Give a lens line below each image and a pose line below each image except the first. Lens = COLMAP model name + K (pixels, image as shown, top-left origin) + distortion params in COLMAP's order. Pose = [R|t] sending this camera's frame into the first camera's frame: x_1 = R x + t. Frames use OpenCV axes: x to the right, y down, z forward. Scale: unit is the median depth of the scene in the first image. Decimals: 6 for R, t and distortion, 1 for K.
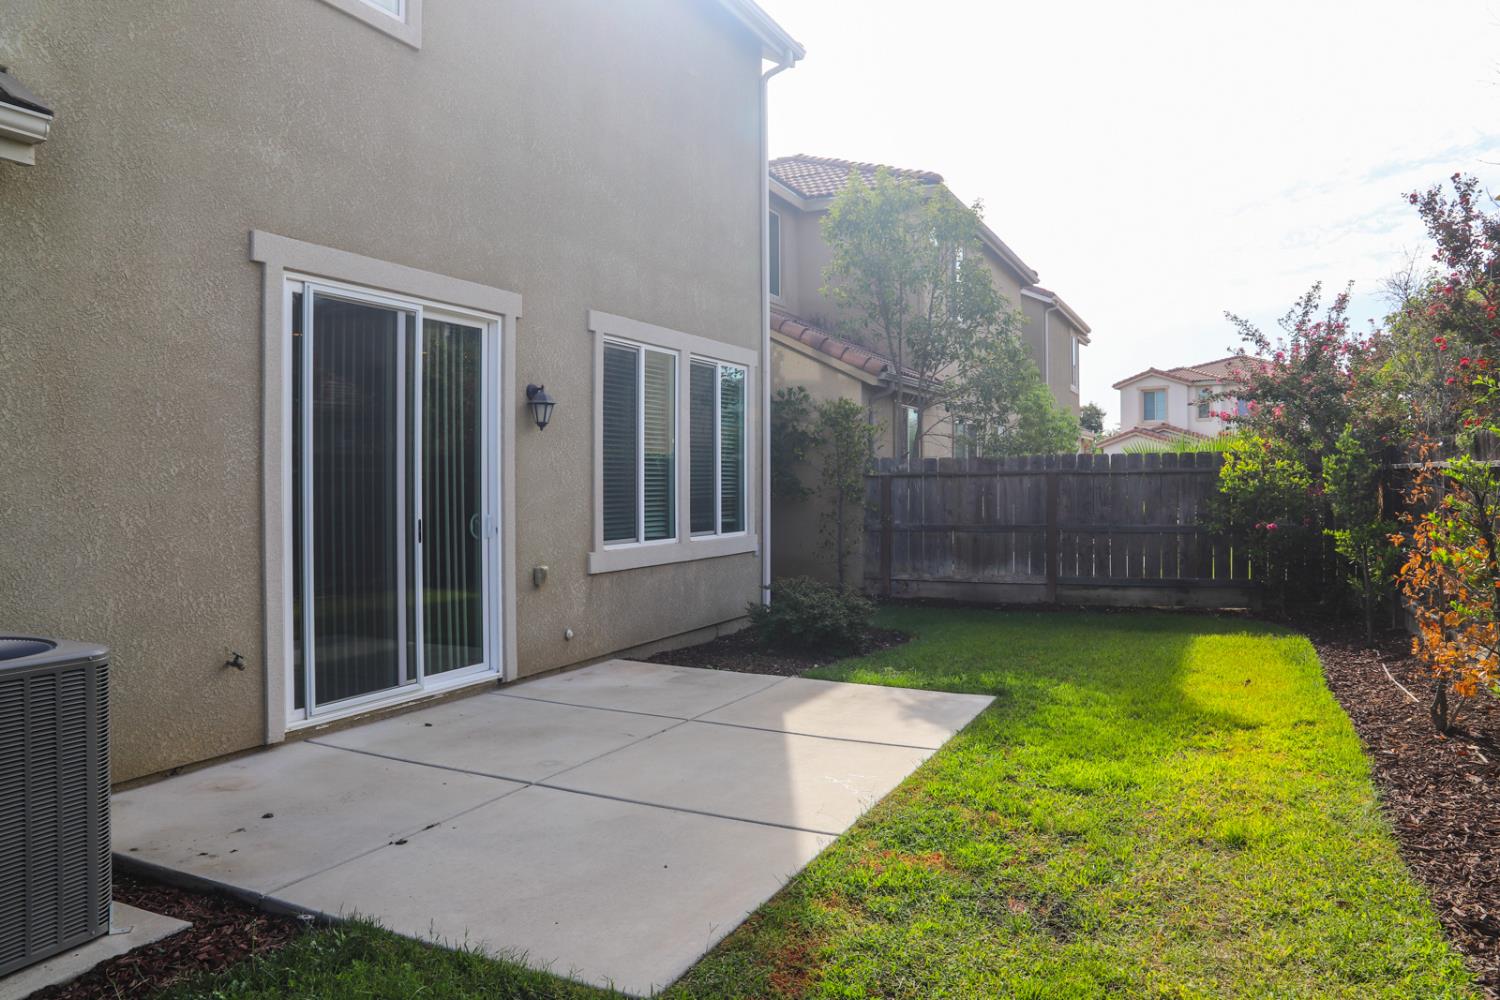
lens RADIAL K [[1055.0, 0, 739.6], [0, 1055.0, 493.9], [0, 0, 1]] dist [-0.115389, 0.079339]
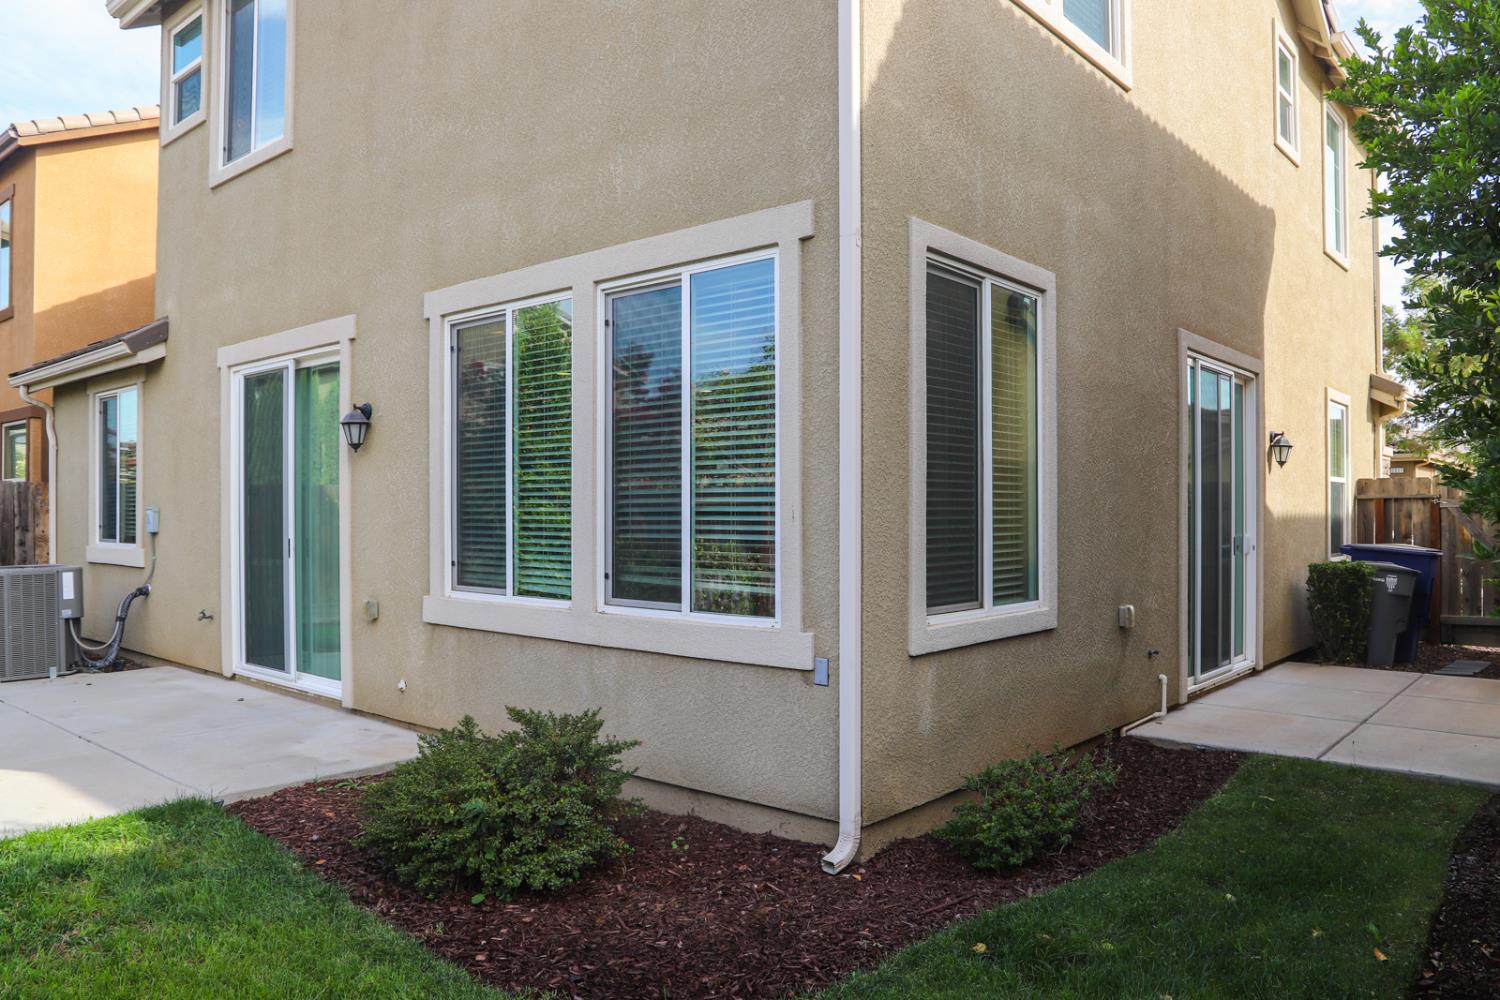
lens RADIAL K [[1041.4, 0, 750.0], [0, 1041.4, 500.0], [0, 0, 1]] dist [-0.130599, 0.082052]
pose [[-0.272242, -0.015176, -0.962109, 0.505589], [-0.009166, 0.999871, -0.013177, -0.007897], [0.962185, 0.005232, -0.272346, 1.348264]]
